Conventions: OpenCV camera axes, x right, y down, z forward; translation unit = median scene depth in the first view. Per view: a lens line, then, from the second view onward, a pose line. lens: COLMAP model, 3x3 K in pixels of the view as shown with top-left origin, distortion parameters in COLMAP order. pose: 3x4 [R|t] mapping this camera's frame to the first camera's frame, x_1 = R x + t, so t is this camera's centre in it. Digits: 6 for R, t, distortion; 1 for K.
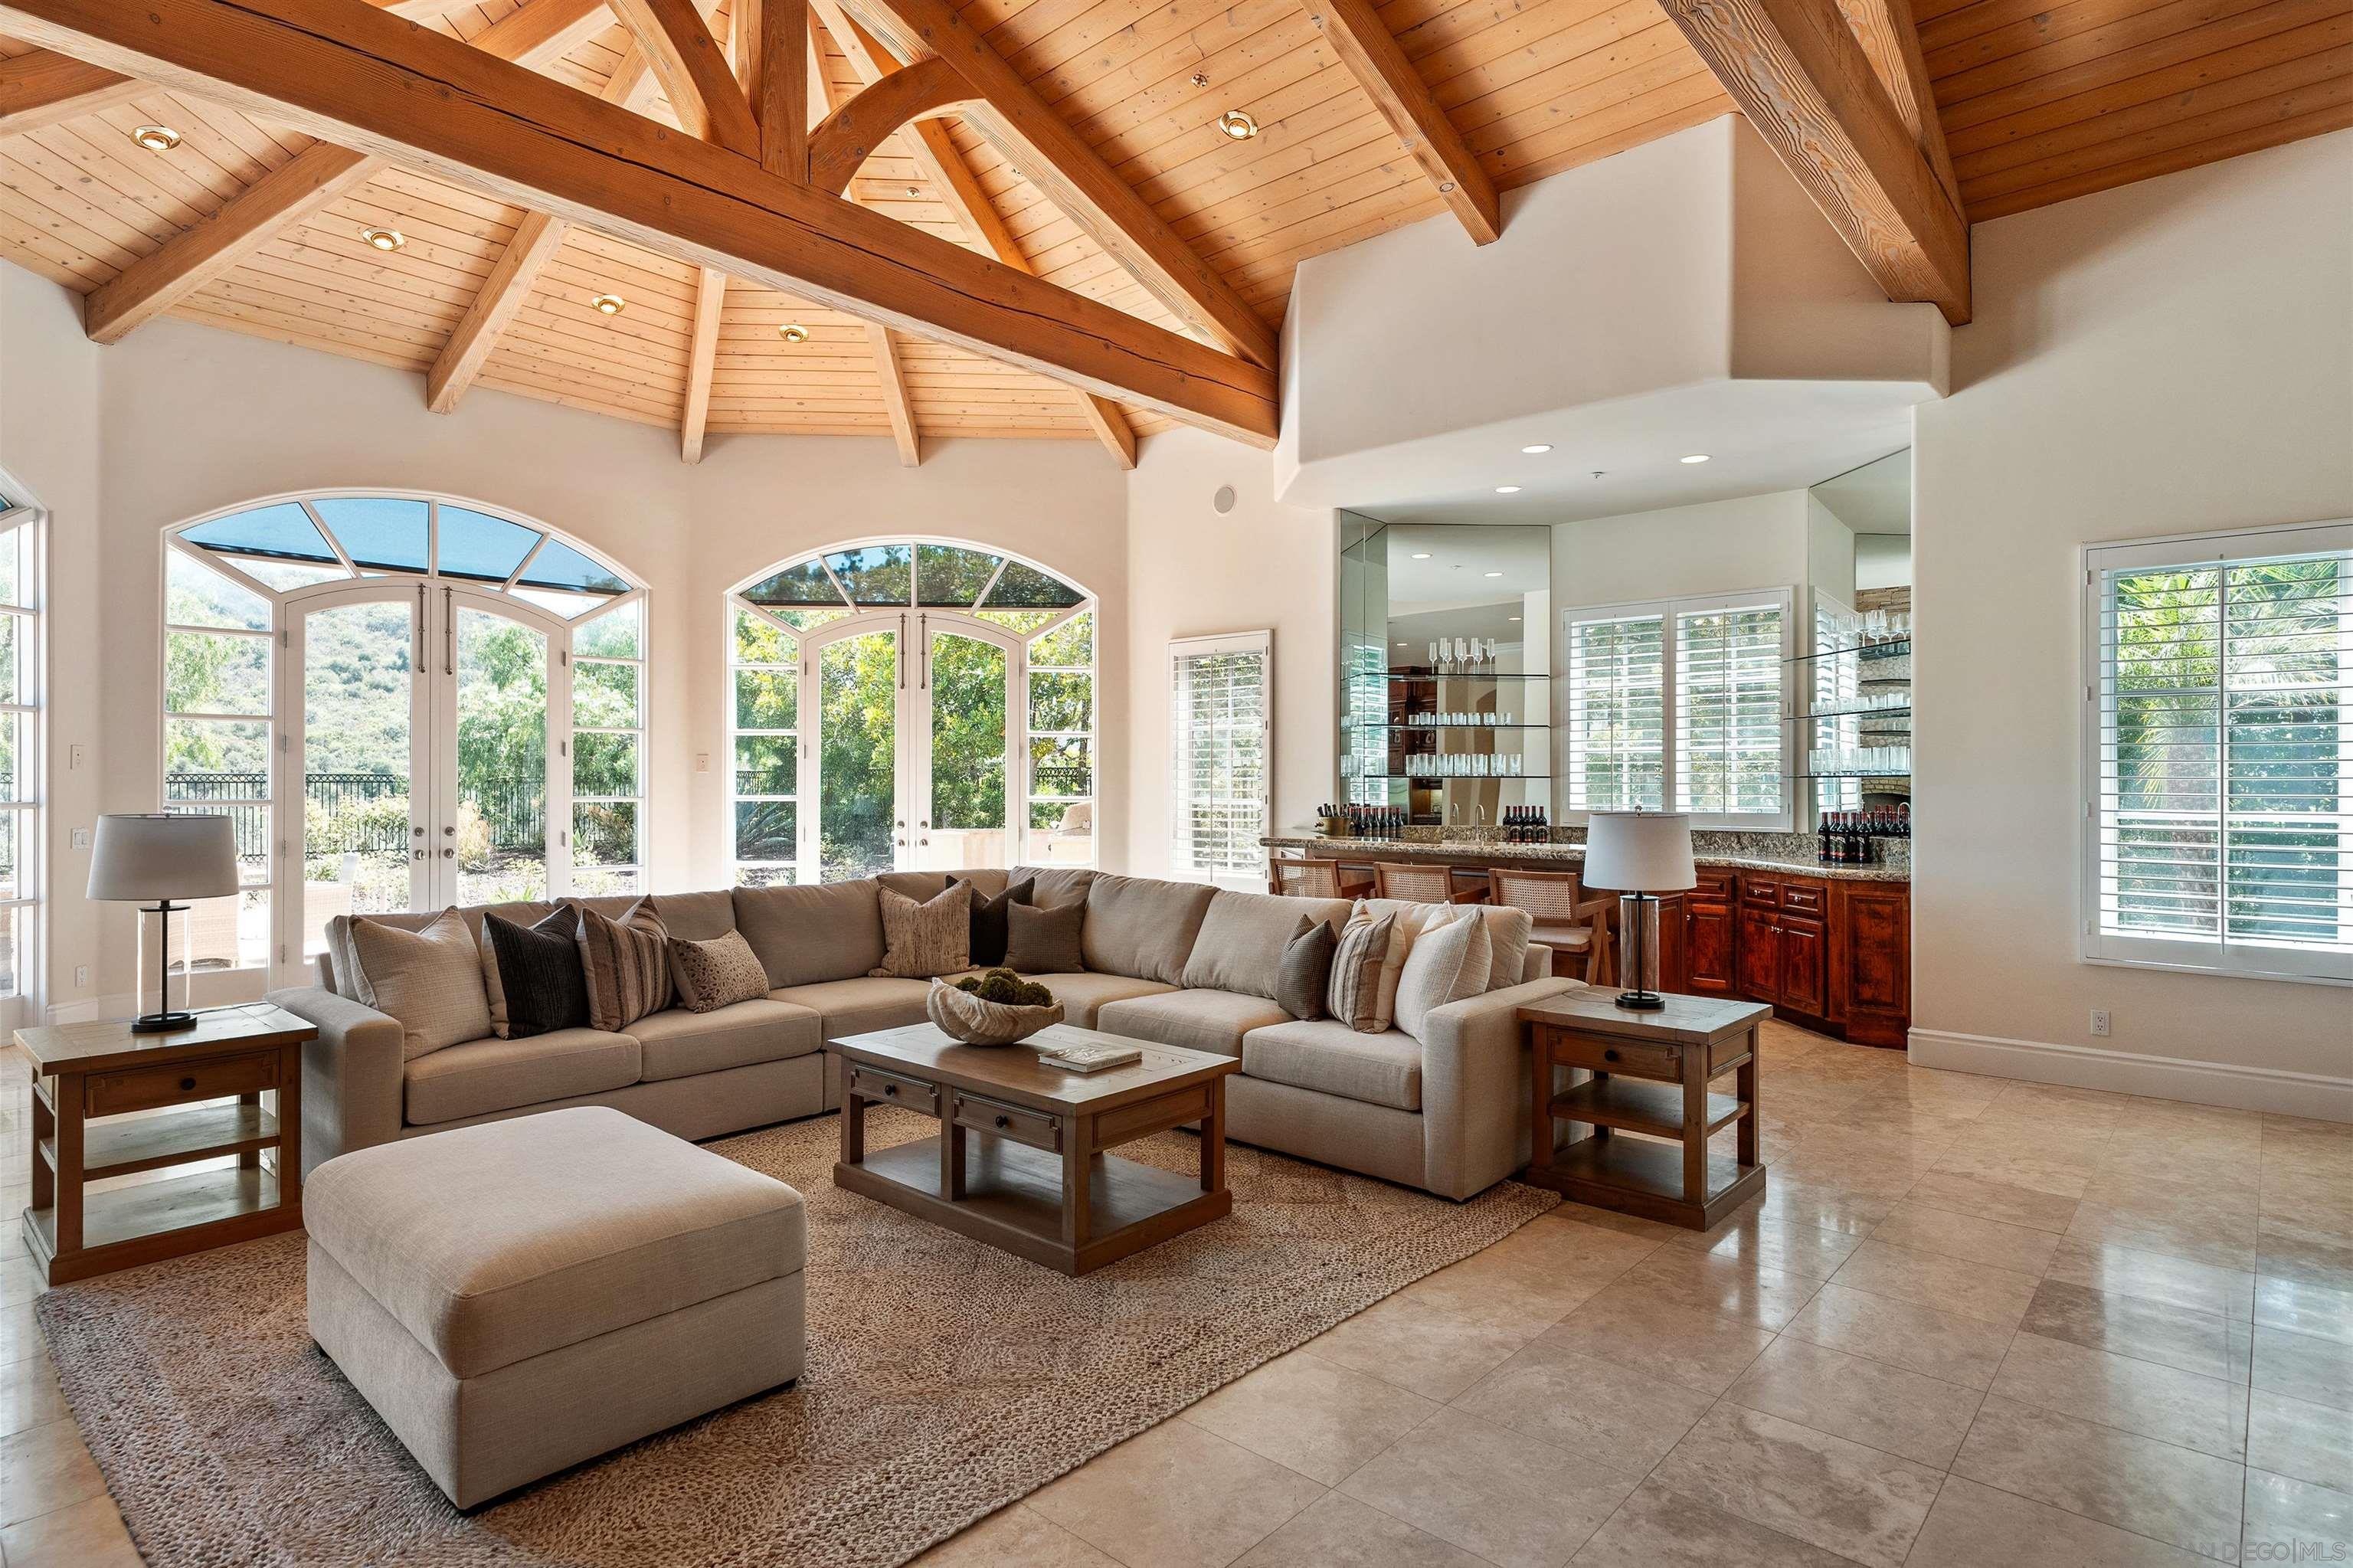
lens RADIAL K [[1224.7, 0, 1171.3], [0, 1224.7, 774.9], [0, 0, 1]] dist [0.003364, 0.001911]
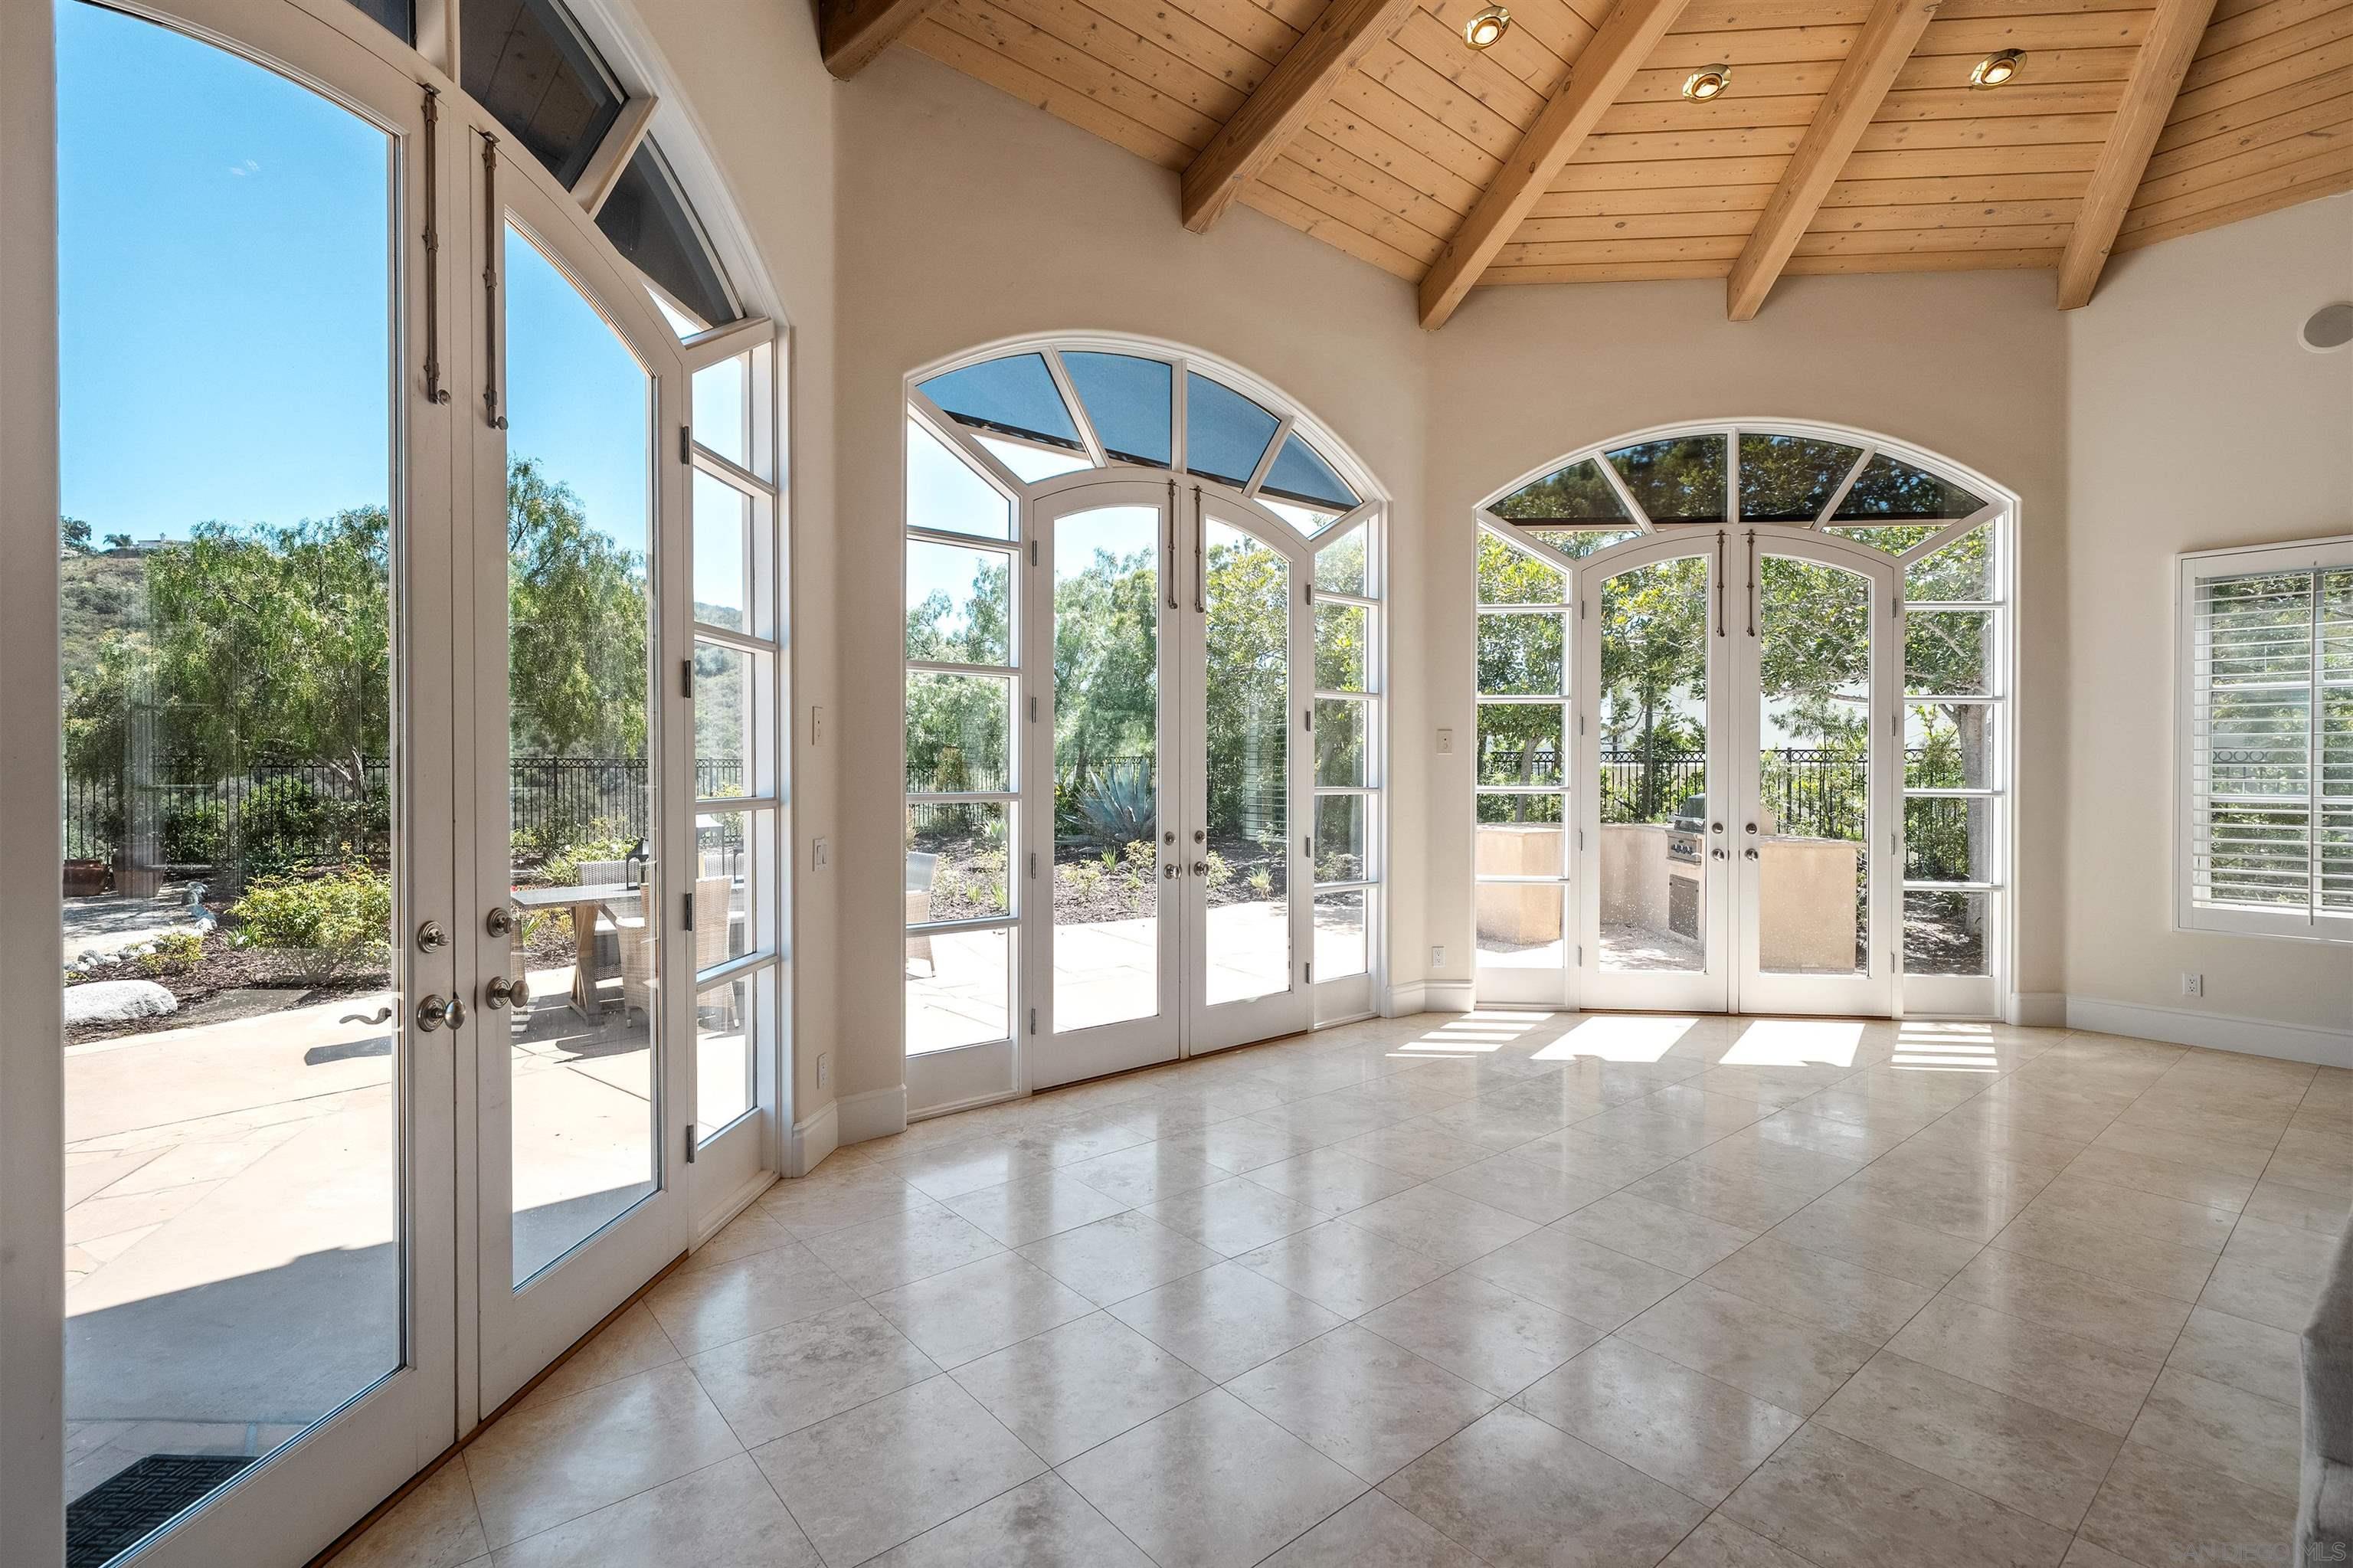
lens RADIAL K [[1076.9, 0, 1178.5], [0, 1076.9, 777.4], [0, 0, 1]] dist [-0.000798, 0.000126]
pose [[0.990846, 0.002927, -0.134968, -0.542508], [-0.001082, 0.999905, 0.013743, 0.003209], [0.134996, -0.013471, 0.990755, 0.410130]]
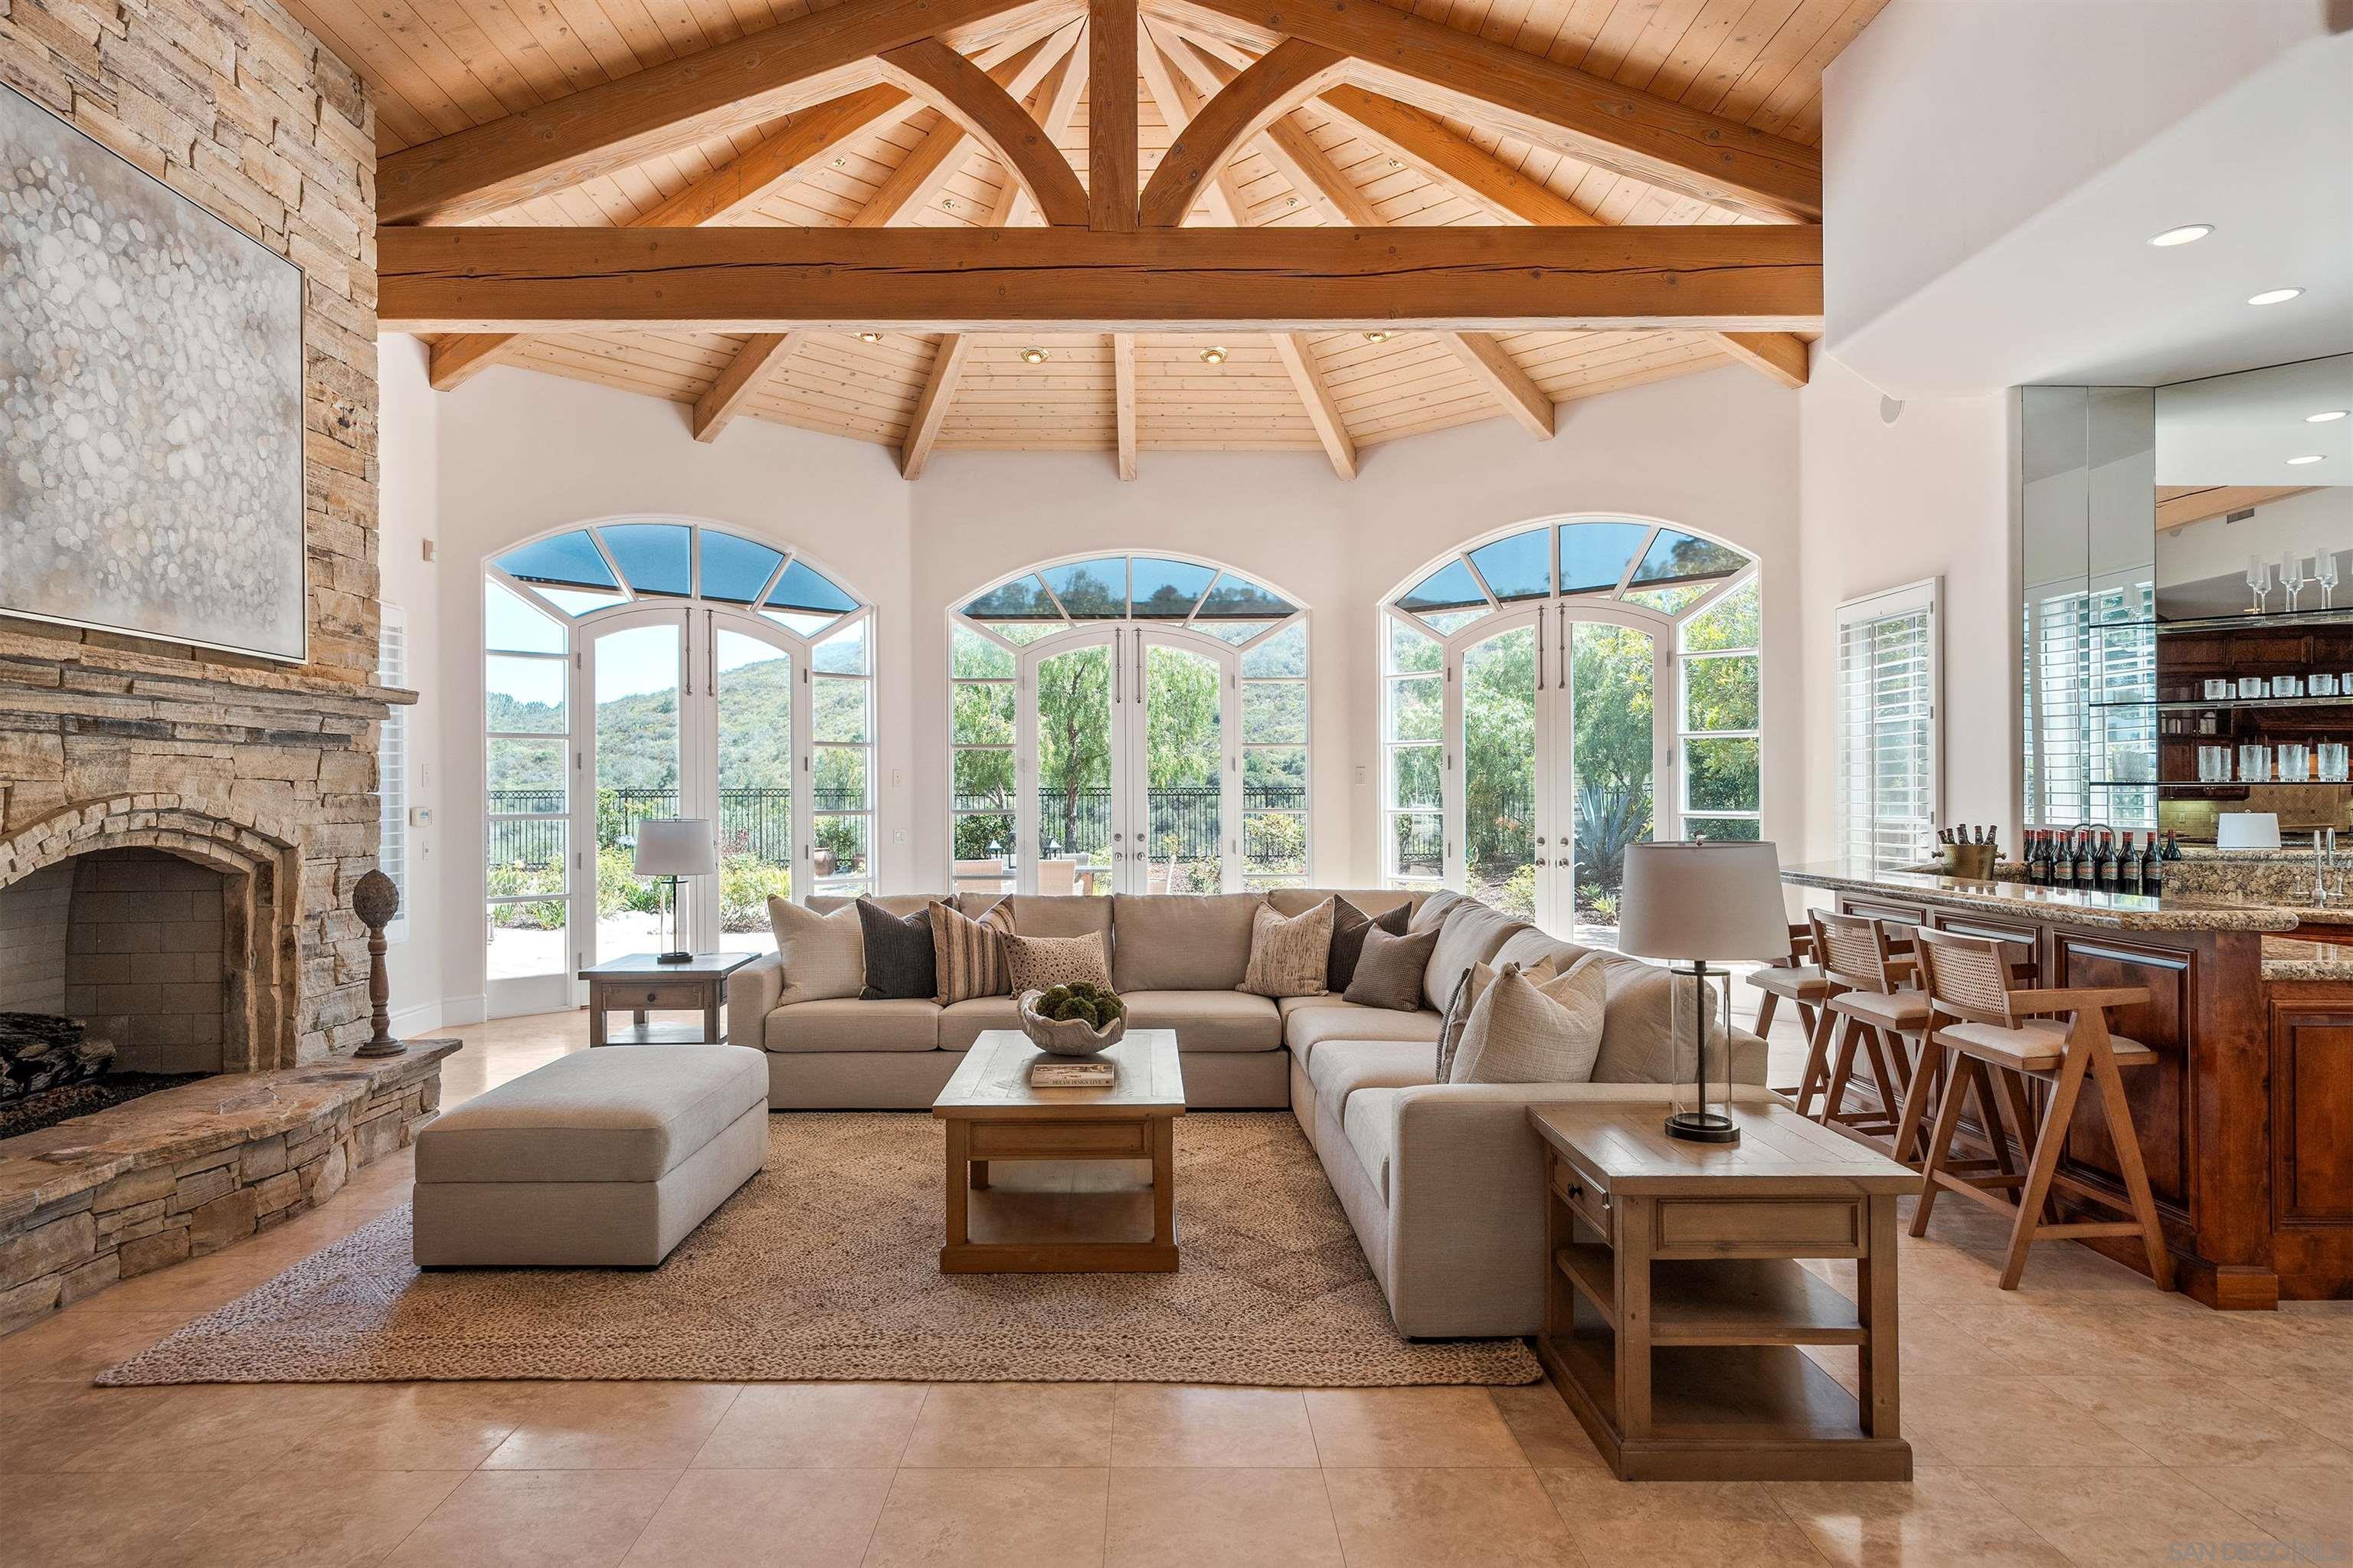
lens RADIAL K [[1356.9, 0, 1171.7], [0, 1356.9, 785.6], [0, 0, 1]] dist [0.004698, -0.000079]
pose [[0.669234, -0.007006, -0.743018, 0.406879], [0.008184, 0.999964, -0.002058, -0.000531], [0.743006, -0.004704, 0.669268, 0.167077]]
